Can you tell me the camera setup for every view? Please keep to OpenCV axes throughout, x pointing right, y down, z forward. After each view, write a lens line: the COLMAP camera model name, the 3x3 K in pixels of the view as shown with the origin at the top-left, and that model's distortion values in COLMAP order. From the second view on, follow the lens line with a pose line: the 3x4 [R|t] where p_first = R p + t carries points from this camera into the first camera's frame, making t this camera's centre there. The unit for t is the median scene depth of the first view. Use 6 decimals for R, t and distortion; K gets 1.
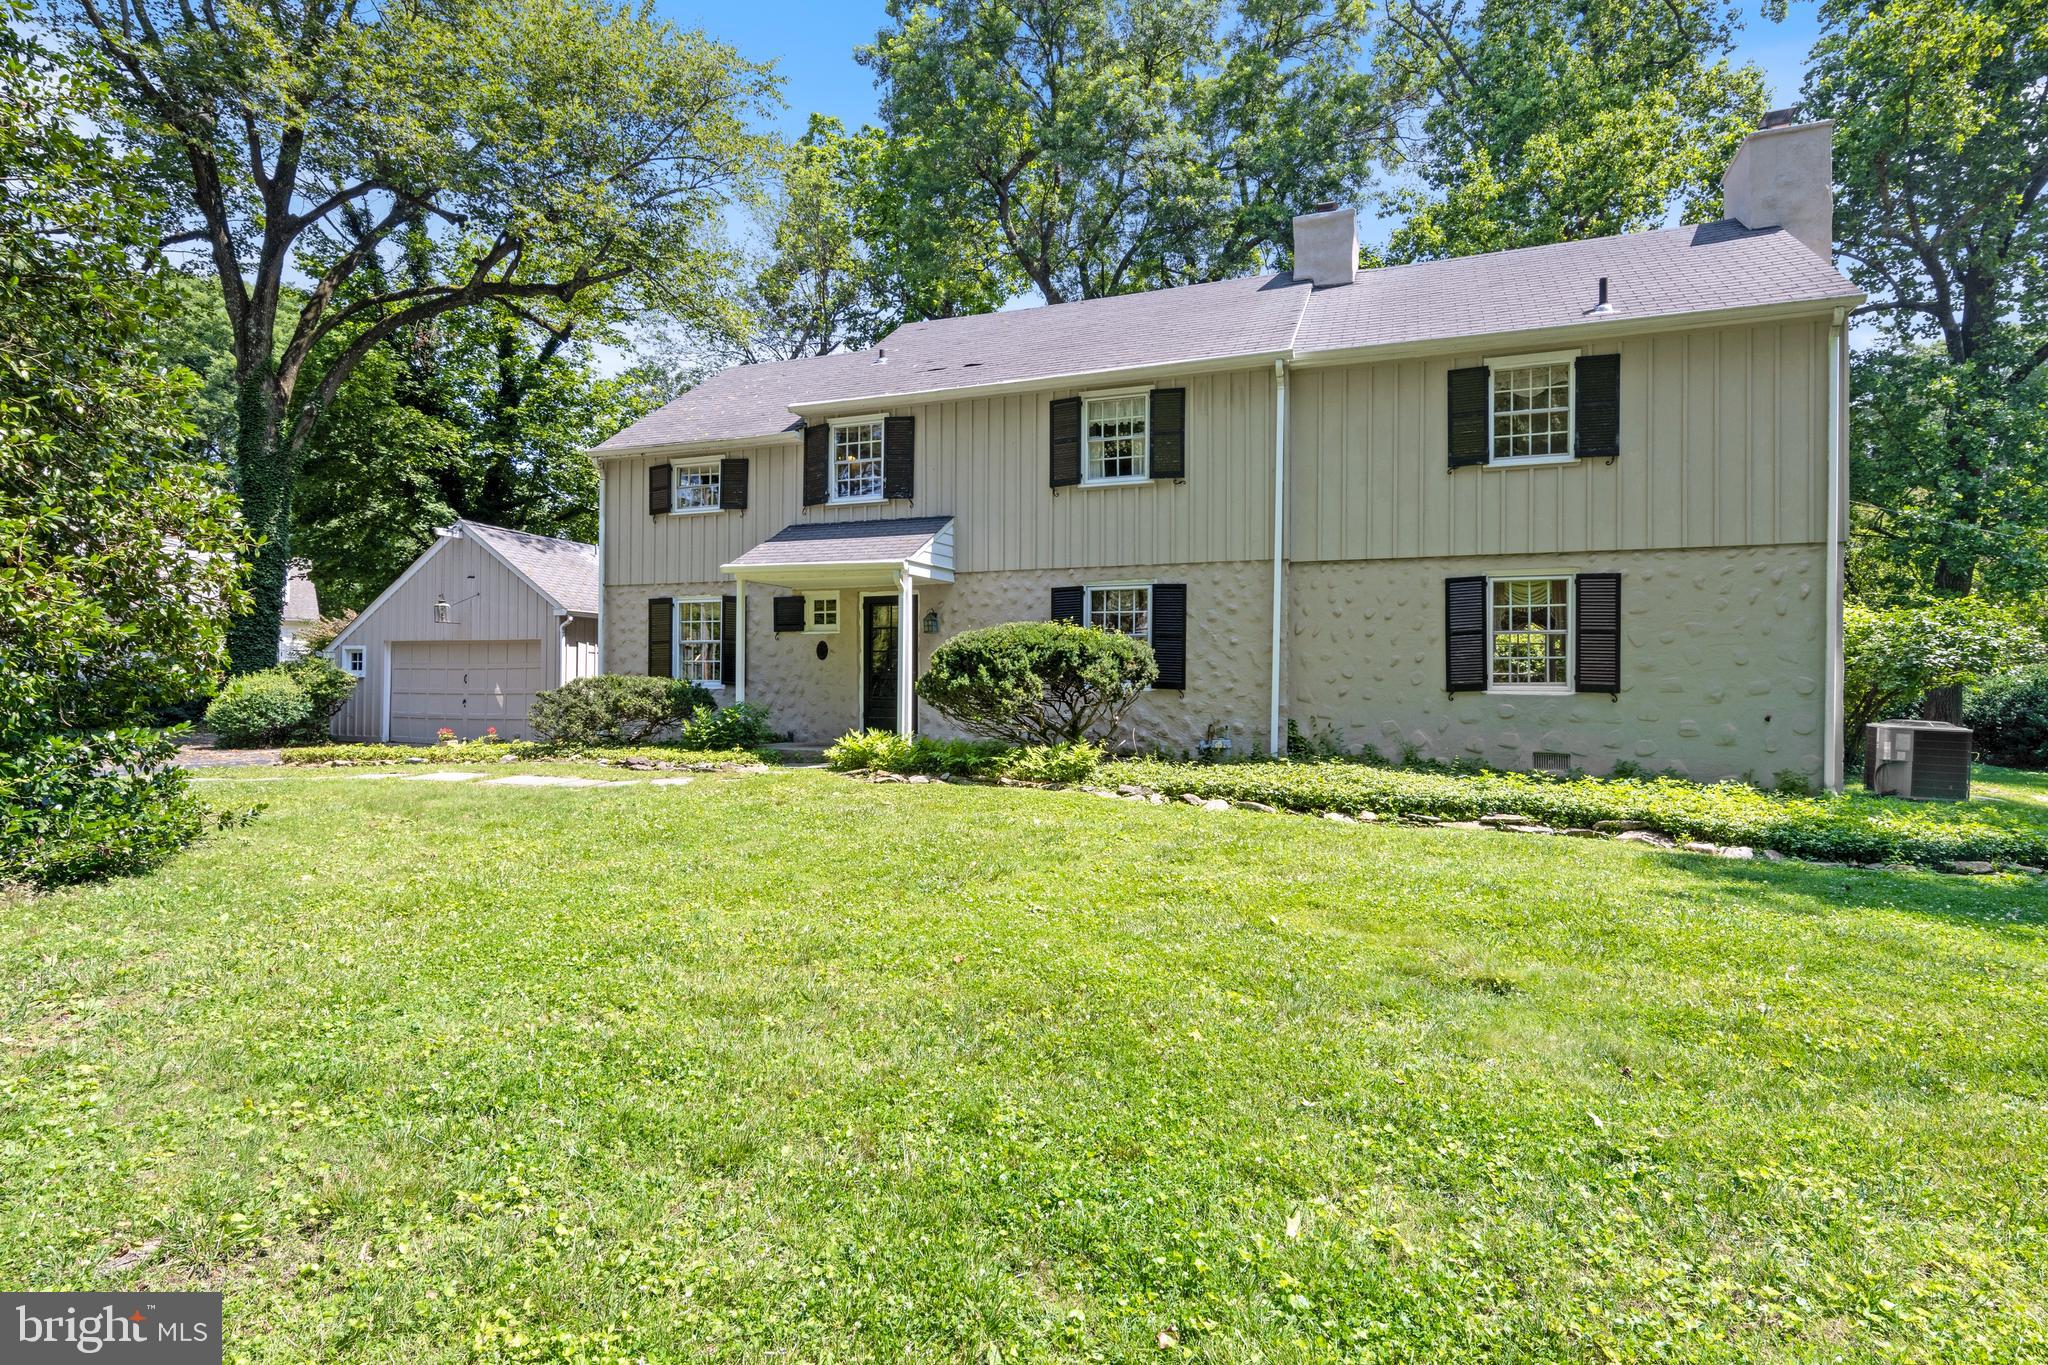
lens RADIAL K [[934.9, 0, 1024.0], [0, 934.9, 682.5], [0, 0, 1]] dist [0.001476, -0.000187]
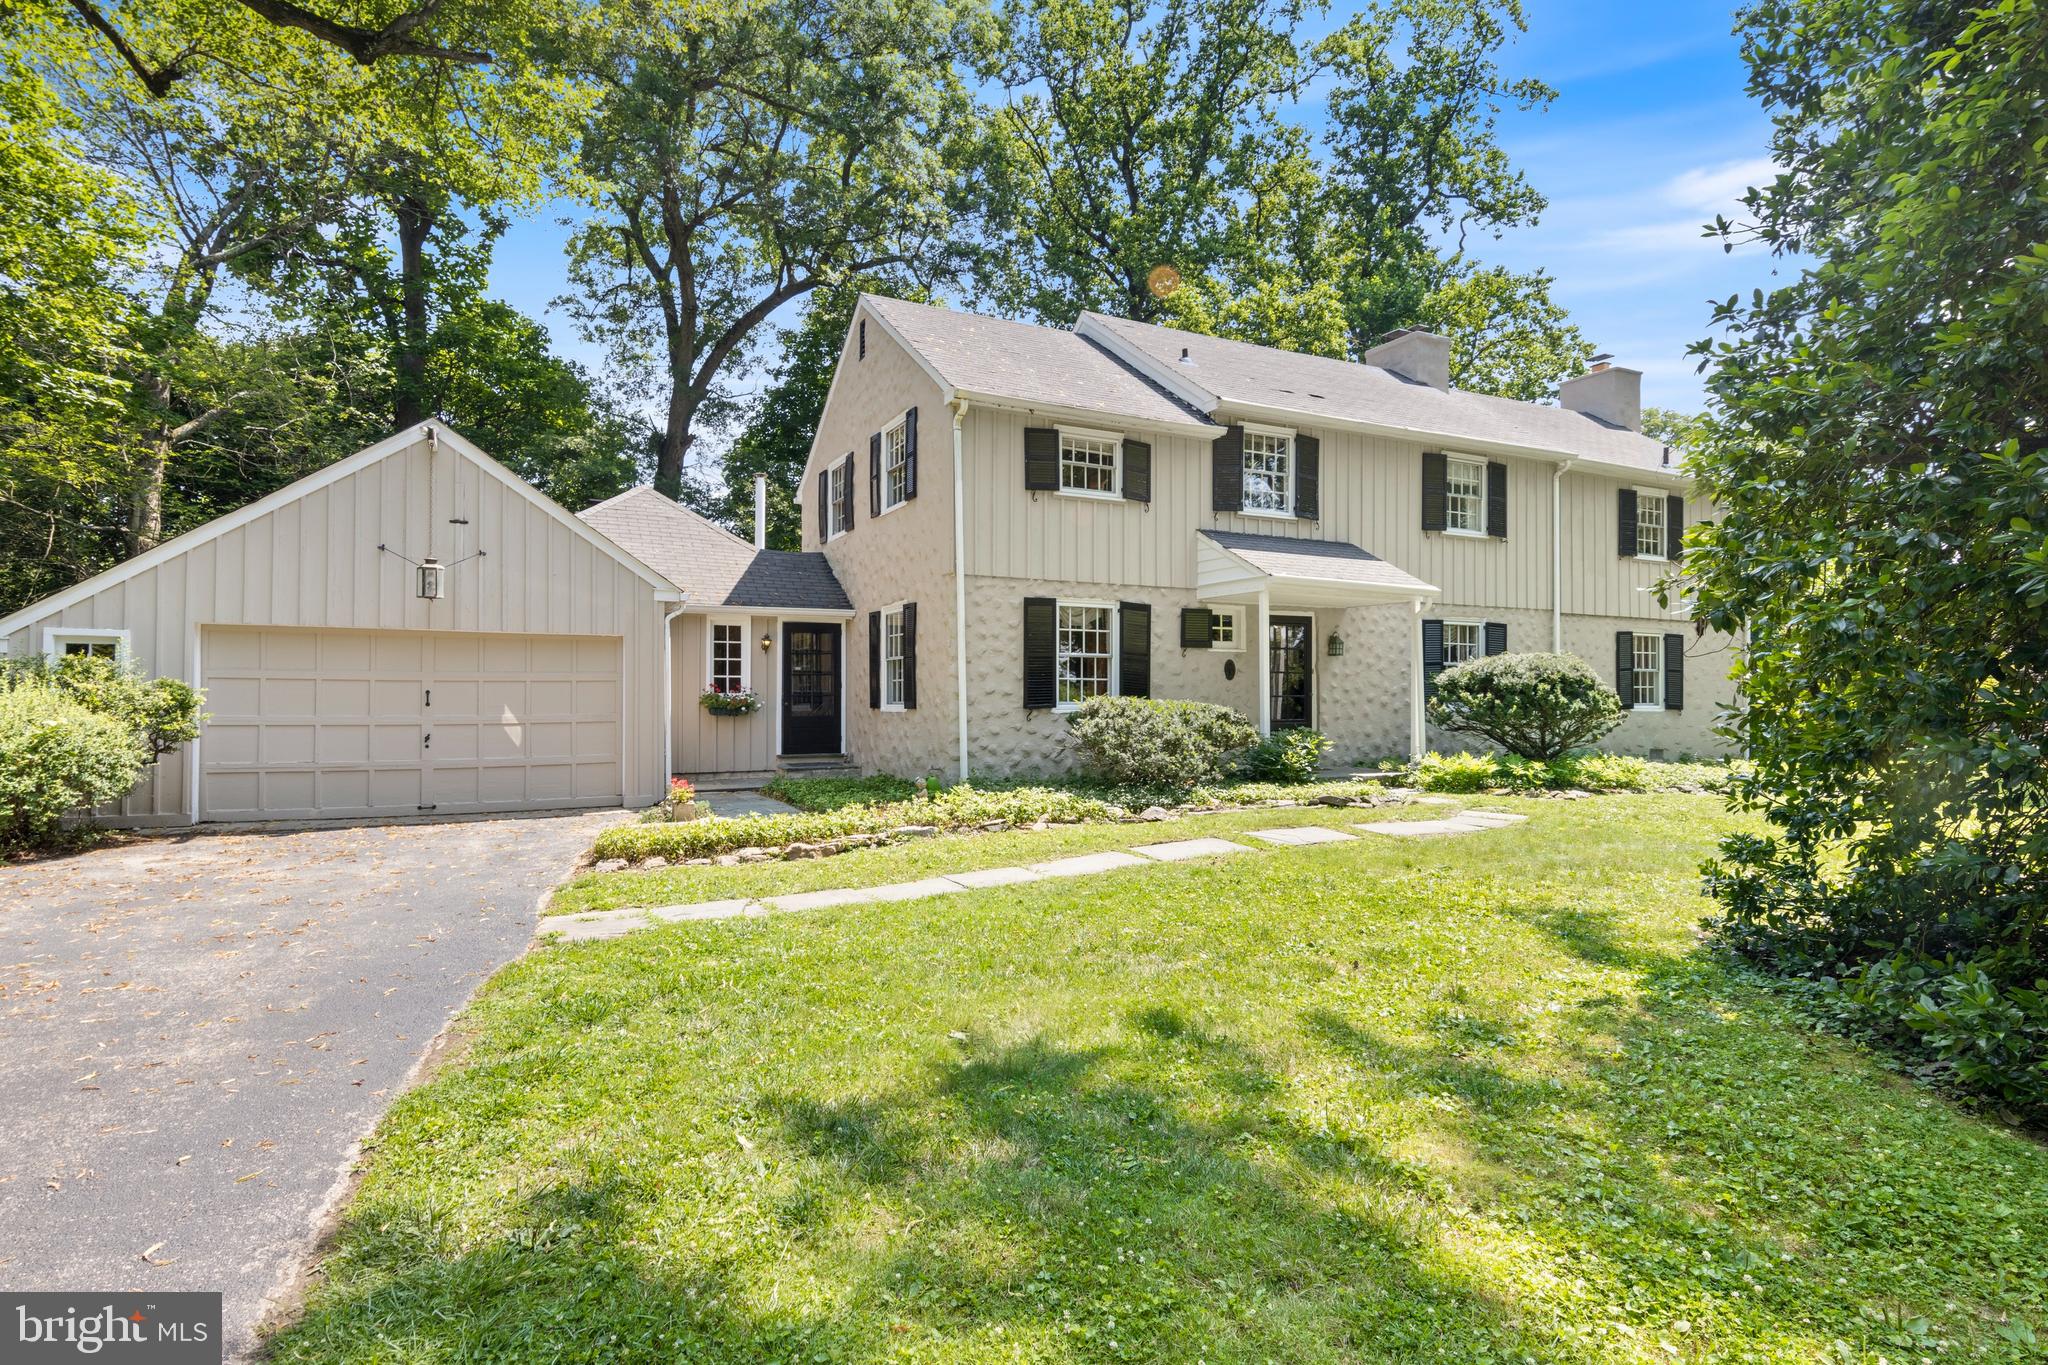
lens RADIAL K [[1043.2, 0, 1018.1], [0, 1043.2, 675.7], [0, 0, 1]] dist [0.009629, -0.001966]
pose [[0.701973, 0.013457, 0.712076, -1.082612], [-0.004325, 0.999884, -0.014633, -0.012670], [-0.712190, 0.007192, 0.701950, 0.423311]]
